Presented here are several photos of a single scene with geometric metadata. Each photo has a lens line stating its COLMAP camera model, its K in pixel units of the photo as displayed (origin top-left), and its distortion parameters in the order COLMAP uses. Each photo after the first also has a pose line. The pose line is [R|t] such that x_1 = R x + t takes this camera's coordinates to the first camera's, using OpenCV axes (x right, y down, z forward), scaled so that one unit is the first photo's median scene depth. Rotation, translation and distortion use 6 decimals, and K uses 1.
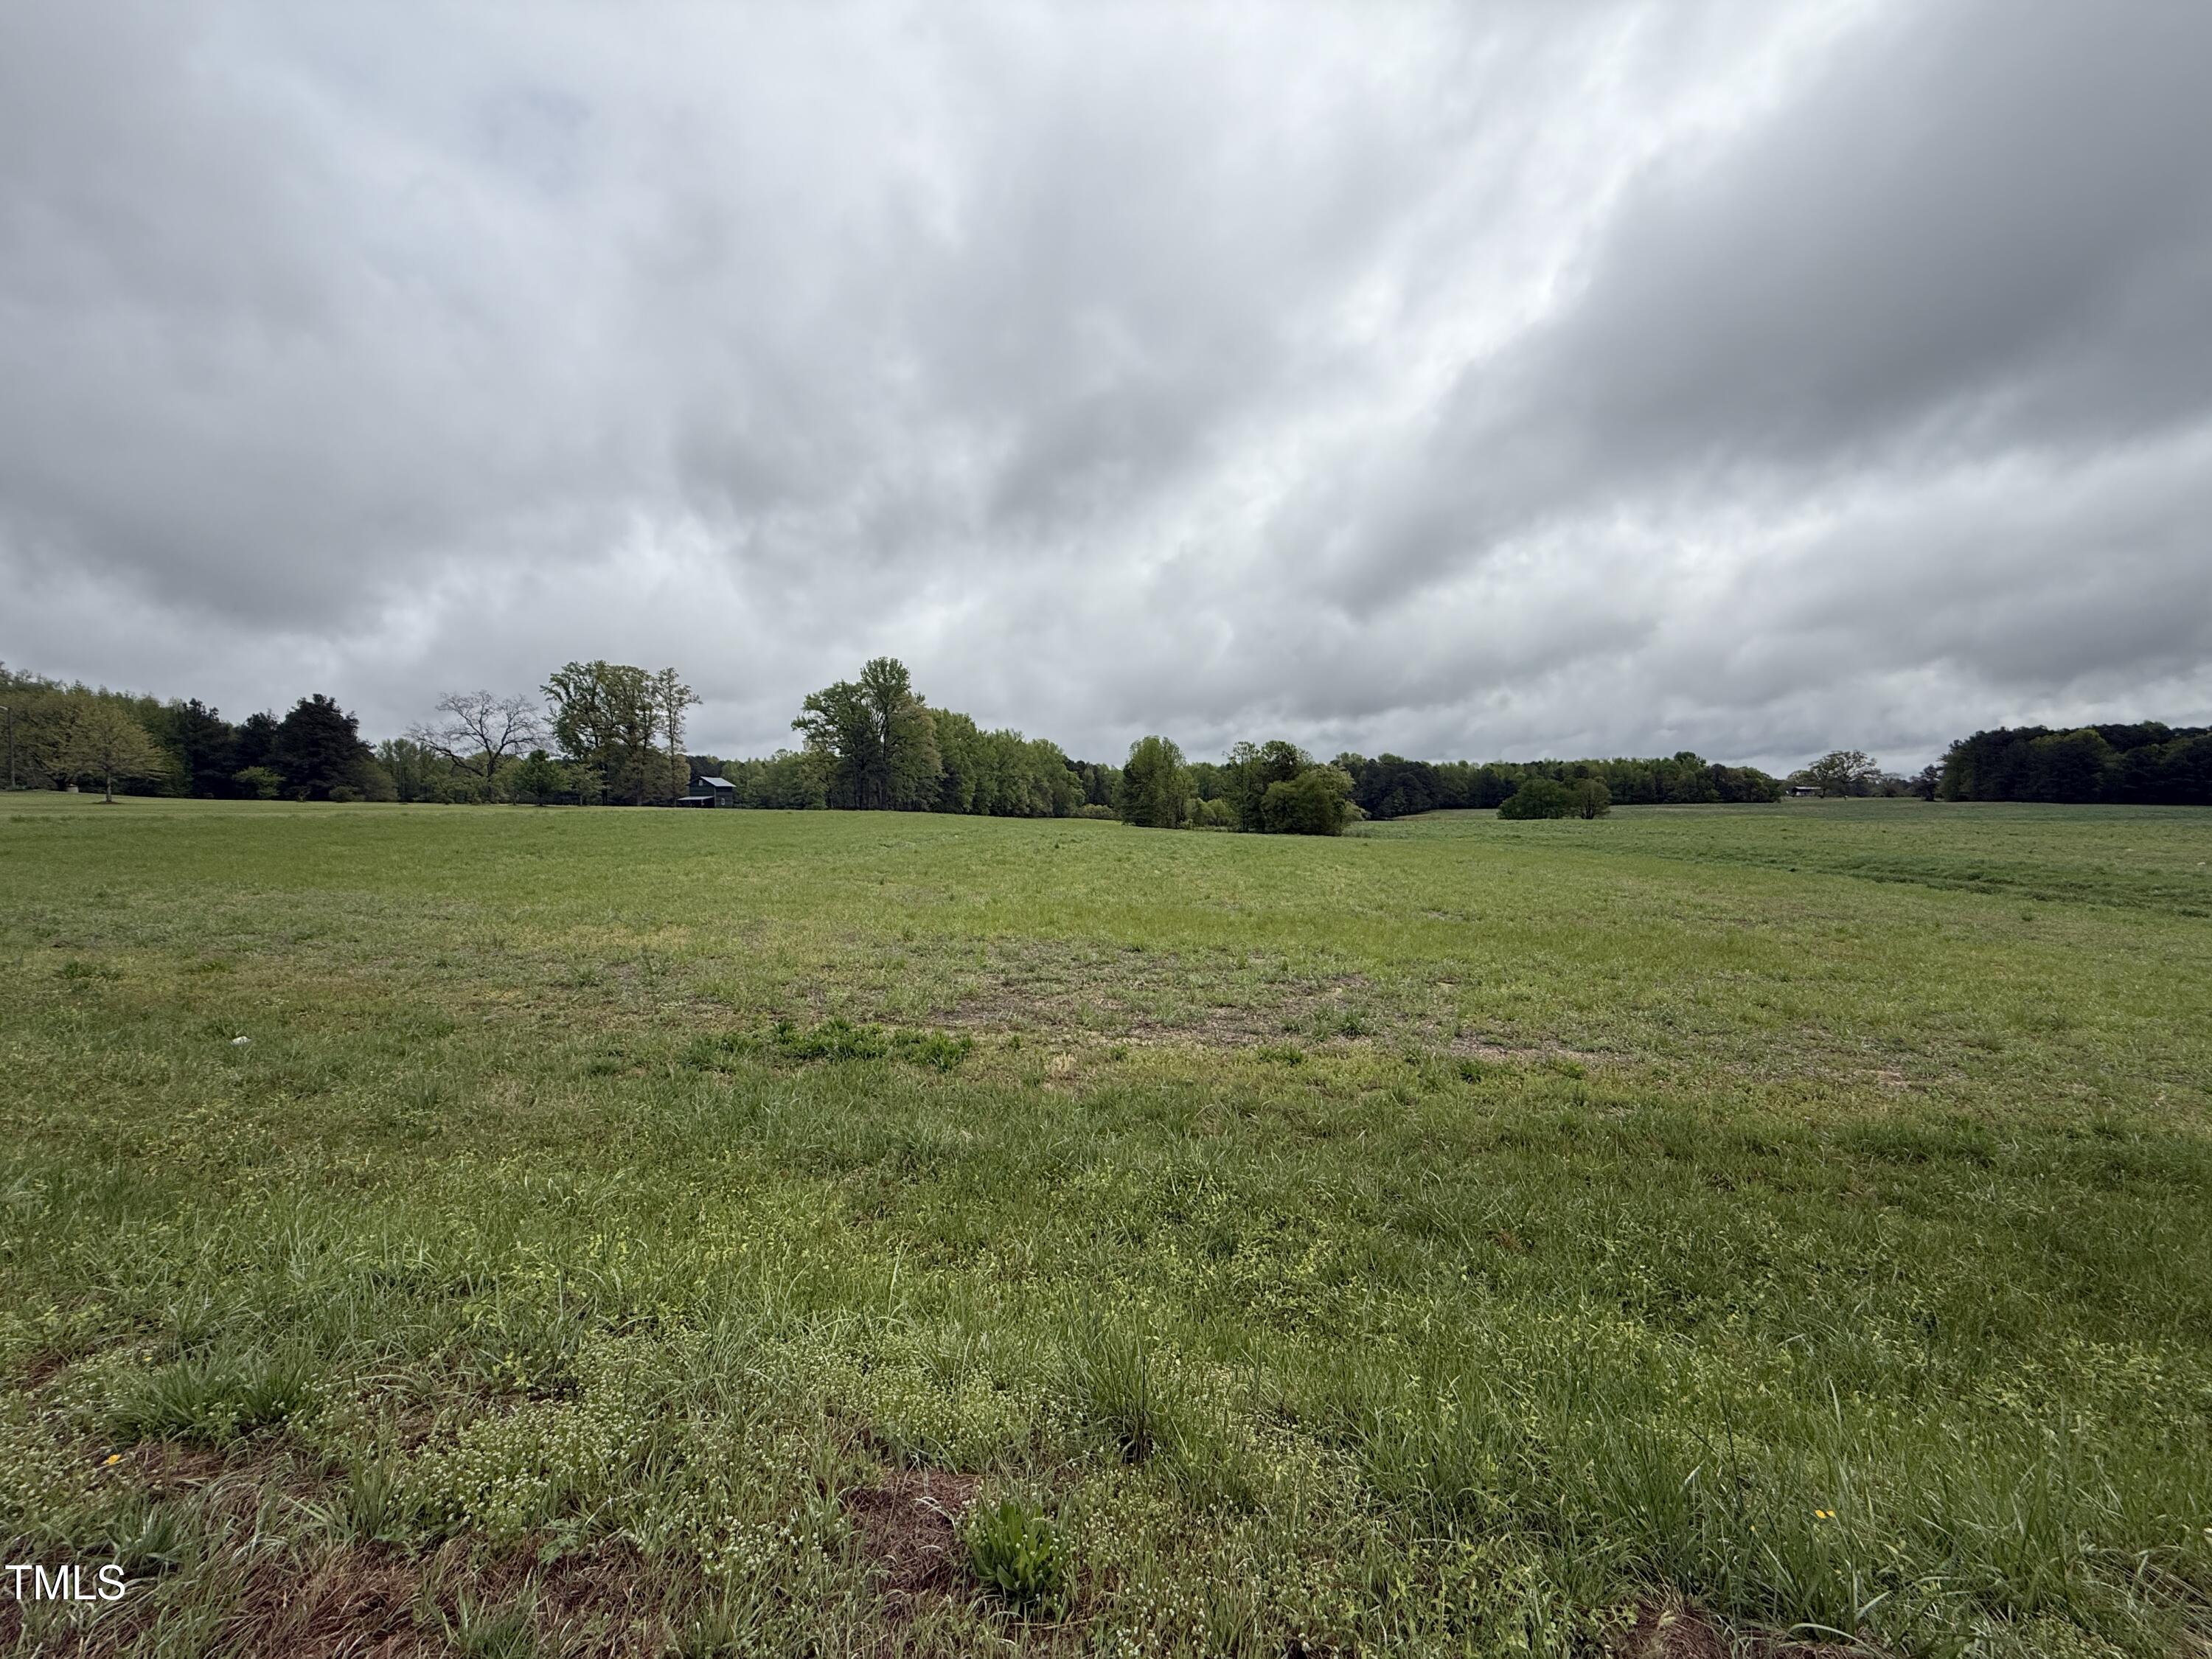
lens RADIAL K [[894.5, 0, 1119.7], [0, 894.5, 828.8], [0, 0, 1]] dist [-0.021674, 0.000151]
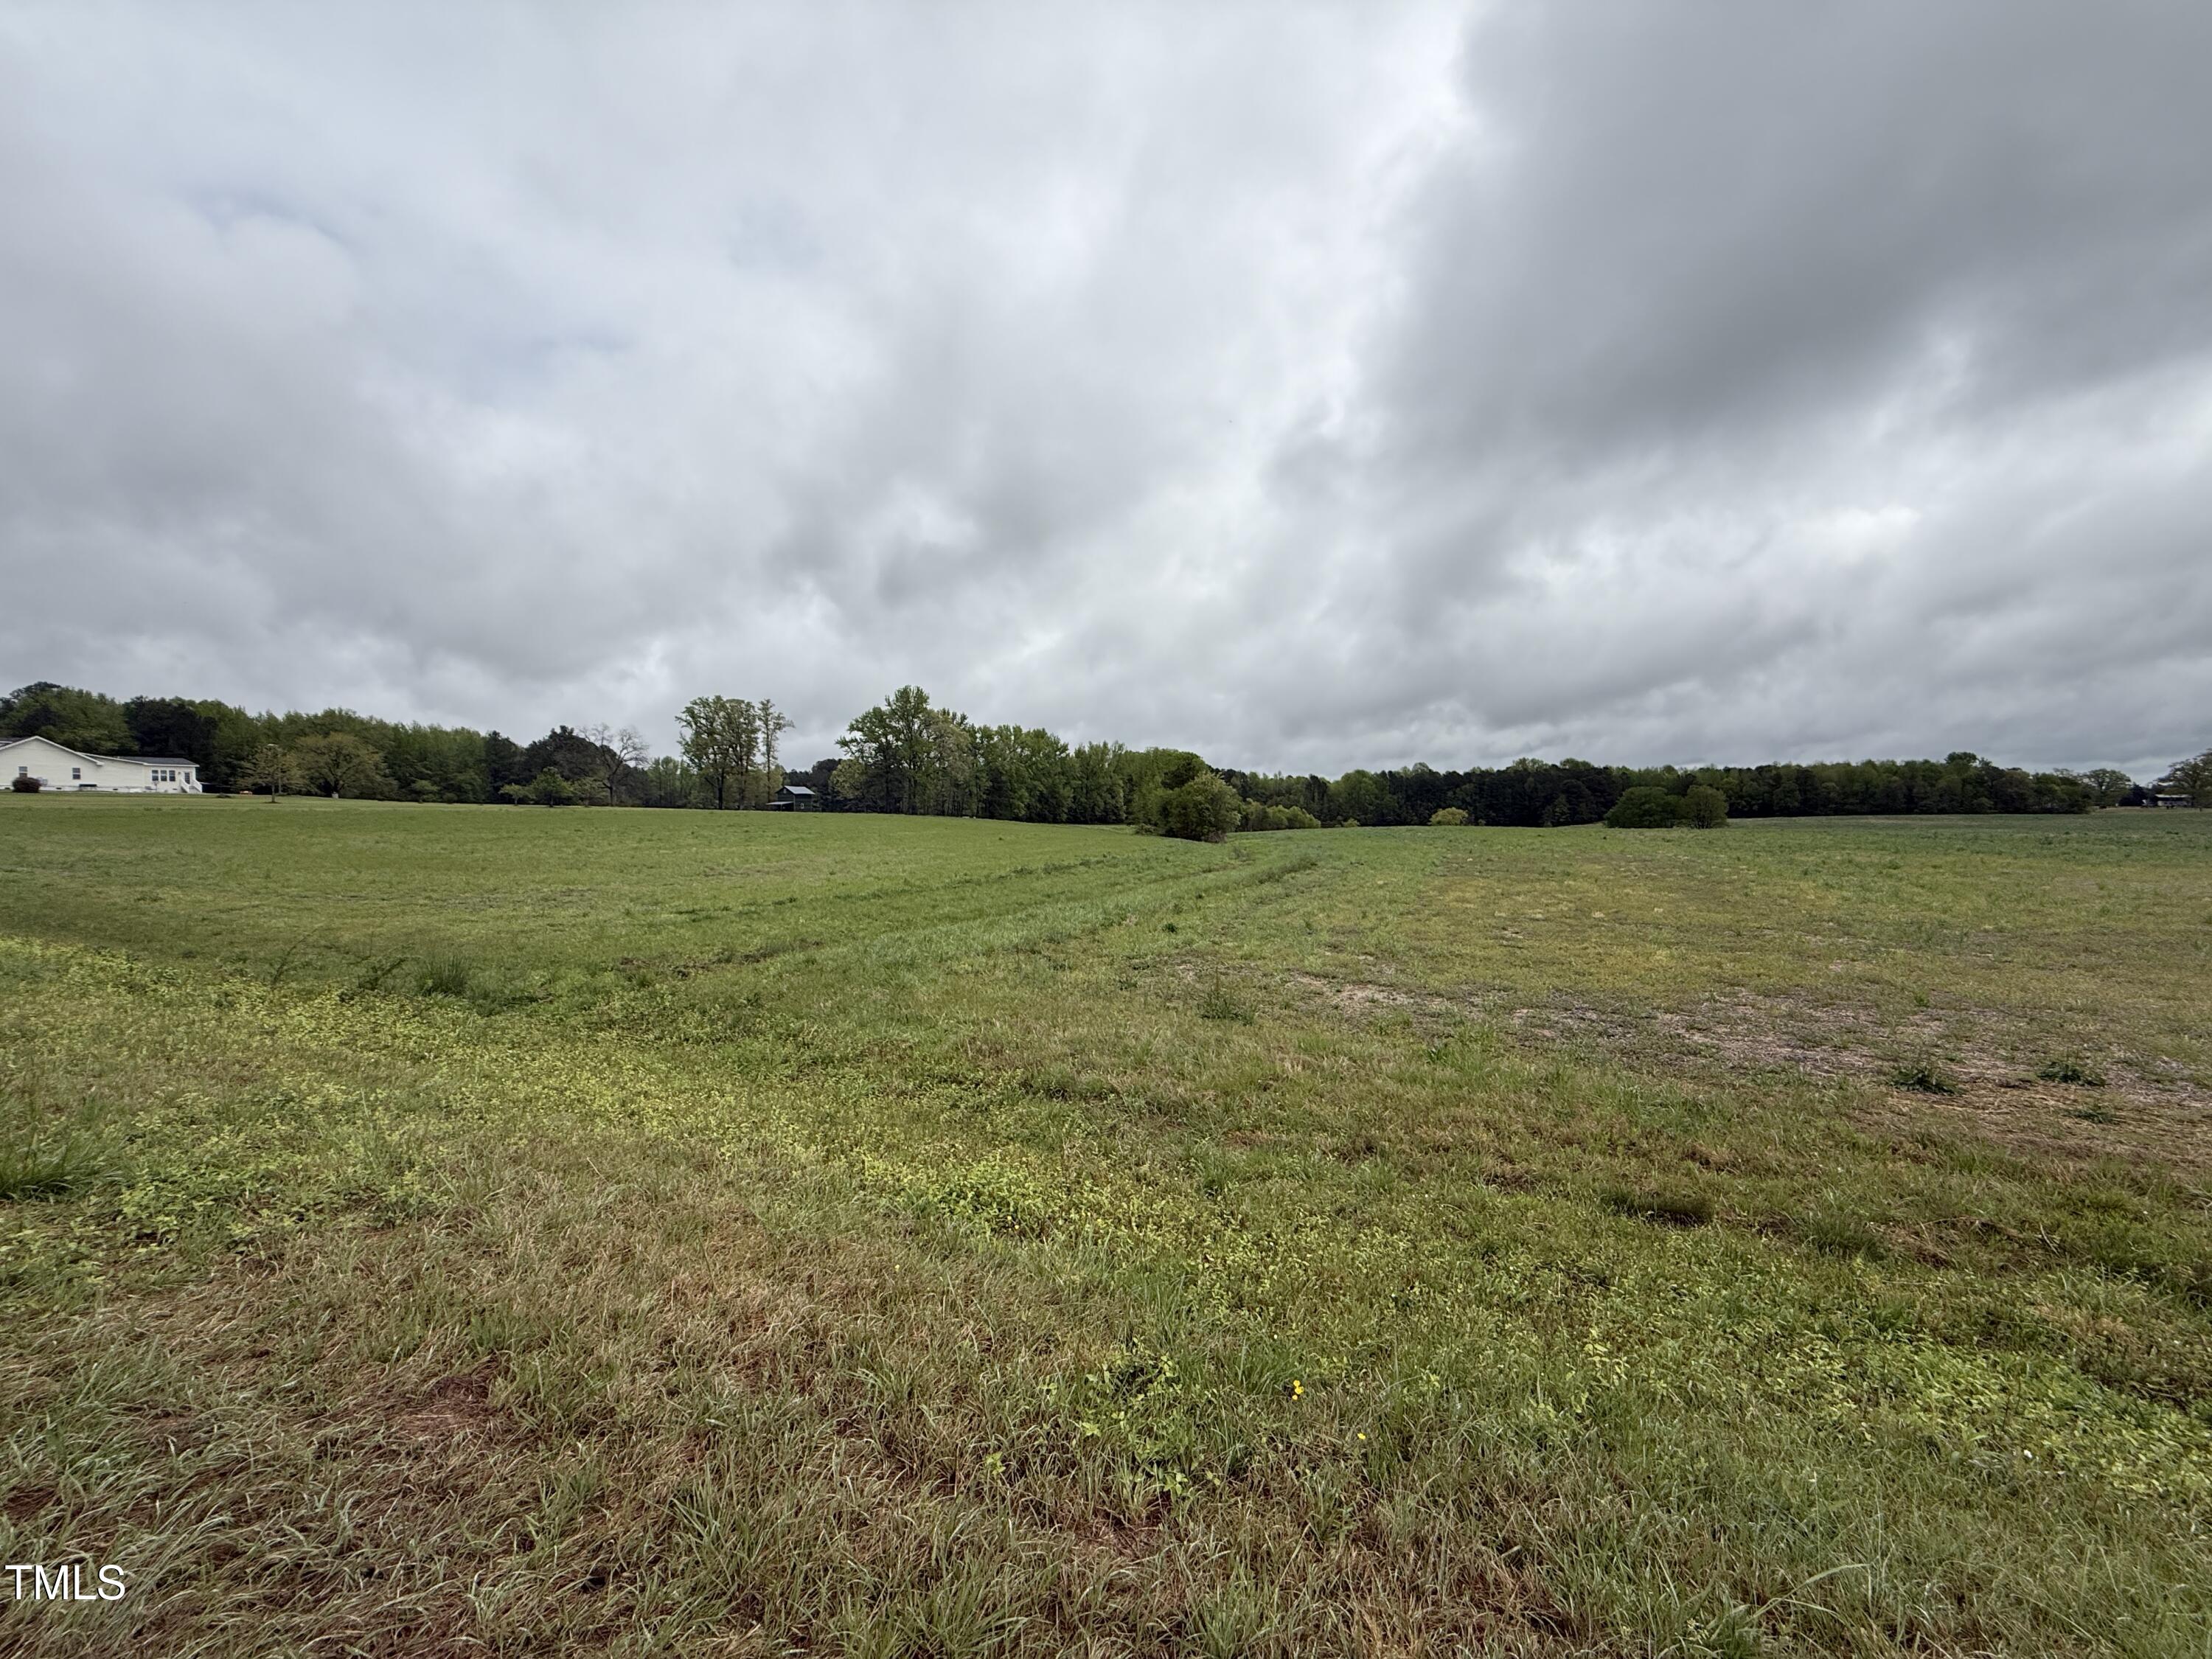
lens RADIAL K [[894.5, 0, 1110.6], [0, 894.5, 821.8], [0, 0, 1]] dist [-0.021674, 0.000151]
pose [[0.954826, 0.008352, -0.297047, 0.305567], [-0.013577, 0.999787, -0.015529, 0.004645], [0.296855, 0.018861, 0.954736, -0.054409]]
